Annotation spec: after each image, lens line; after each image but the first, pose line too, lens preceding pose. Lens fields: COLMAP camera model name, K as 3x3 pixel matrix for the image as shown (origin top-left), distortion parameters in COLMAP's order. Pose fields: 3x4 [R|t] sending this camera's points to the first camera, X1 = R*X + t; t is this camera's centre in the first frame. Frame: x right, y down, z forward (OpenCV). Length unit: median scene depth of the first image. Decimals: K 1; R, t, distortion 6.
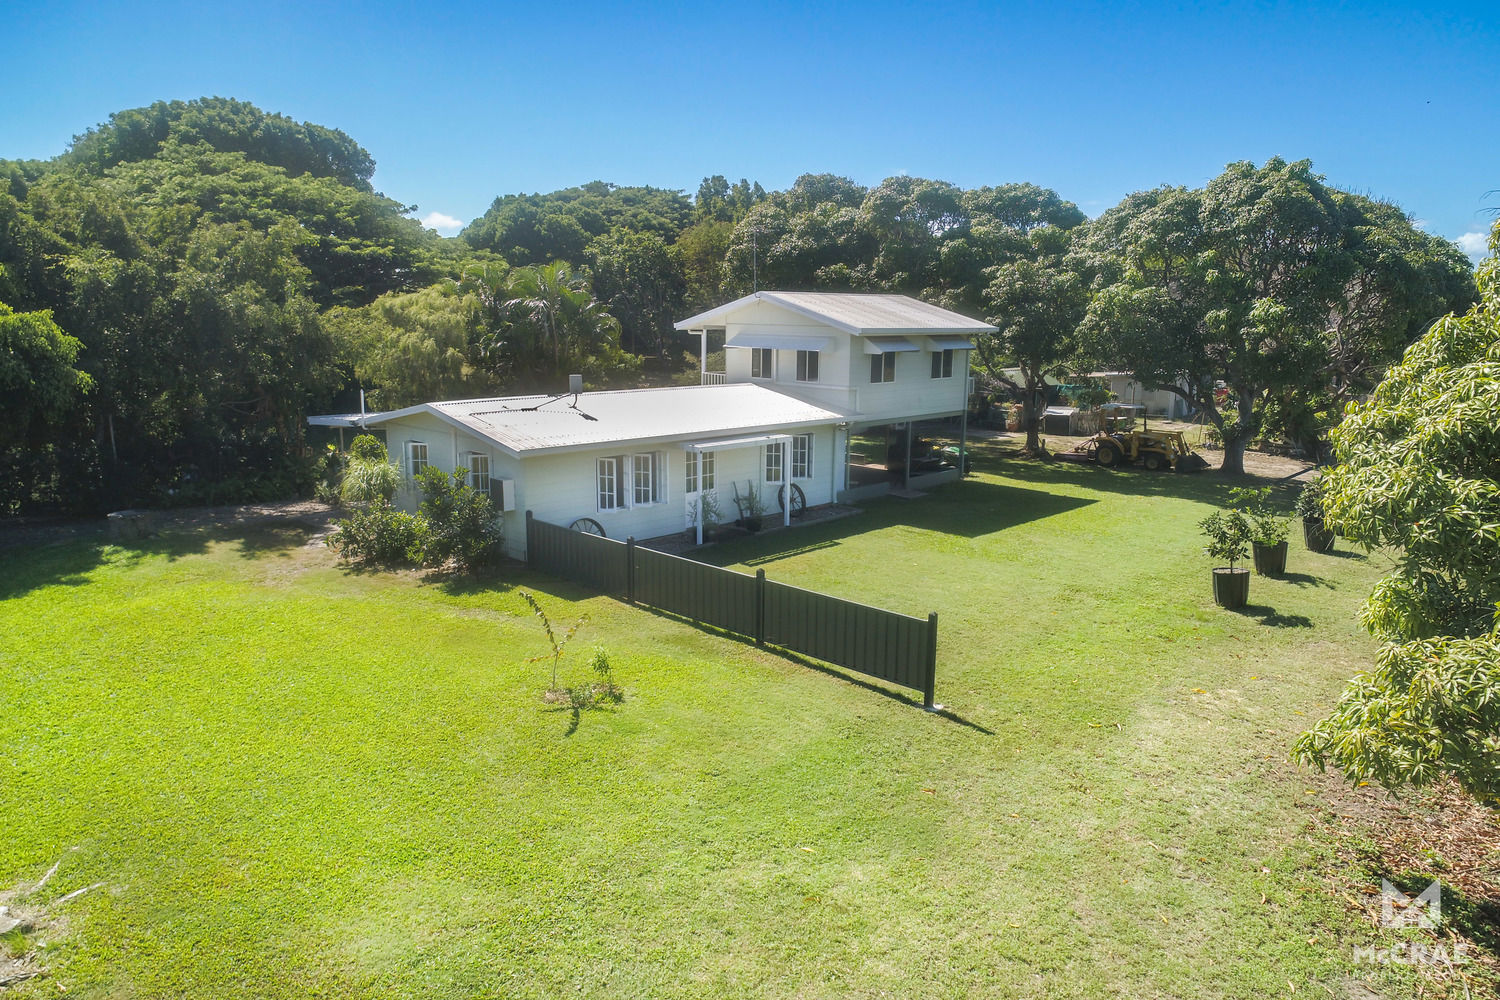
lens RADIAL K [[999.4, 0, 750.0], [0, 999.4, 500.0], [0, 0, 1]] dist [0.007052, 0.000376]
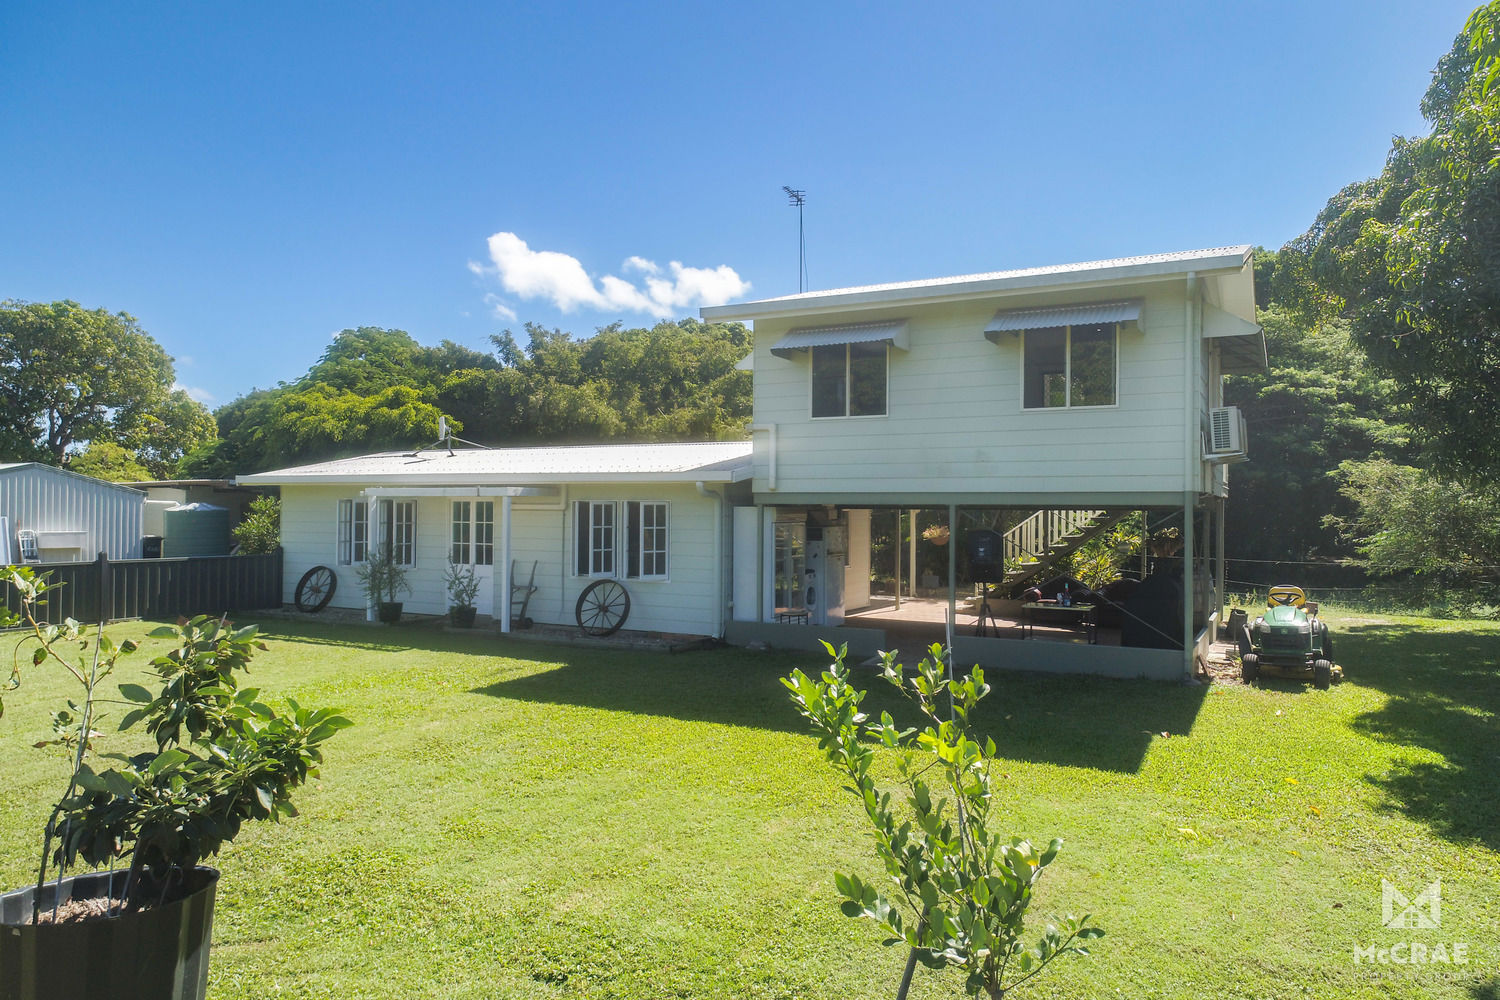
lens RADIAL K [[999.4, 0, 750.0], [0, 999.4, 500.0], [0, 0, 1]] dist [0.007052, 0.000376]
pose [[0.275044, 0.111761, -0.954914, 0.787622], [-0.094667, 0.991542, 0.088781, -0.157210], [0.956760, 0.065980, 0.283298, 1.114931]]
